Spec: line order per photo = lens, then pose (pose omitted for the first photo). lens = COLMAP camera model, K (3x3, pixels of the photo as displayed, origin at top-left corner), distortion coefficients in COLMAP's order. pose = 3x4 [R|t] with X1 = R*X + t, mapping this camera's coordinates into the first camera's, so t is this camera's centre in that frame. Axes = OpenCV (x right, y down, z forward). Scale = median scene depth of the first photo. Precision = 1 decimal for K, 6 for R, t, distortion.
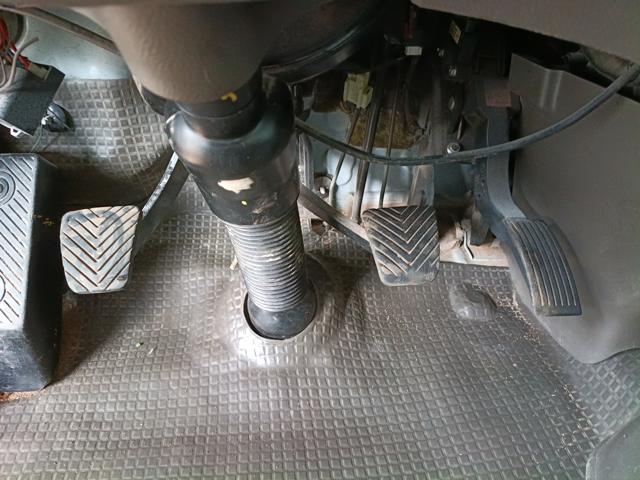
lens RADIAL K [[485.5, 0, 318.4], [0, 485.5, 239.5], [0, 0, 1]] dist [-0.006561, -0.024894]
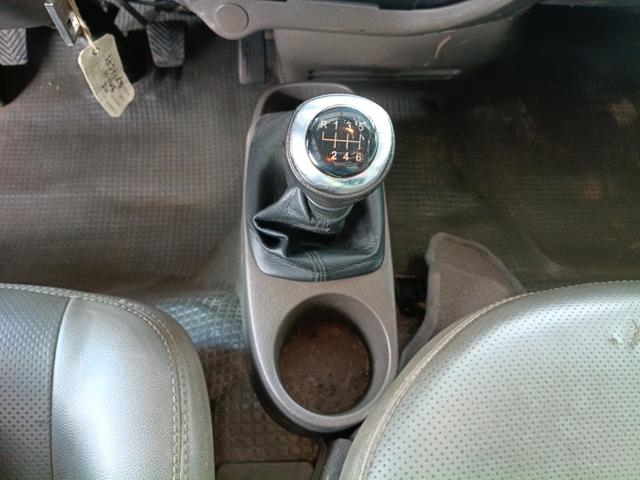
lens RADIAL K [[485.5, 0, 320.6], [0, 485.5, 238.3], [0, 0, 1]] dist [-0.006561, -0.024894]
pose [[0.997397, 0.025394, 0.067493, 0.581186], [-0.058067, 0.837807, 0.542870, -0.367424], [-0.042760, -0.545376, 0.837100, -0.934710]]
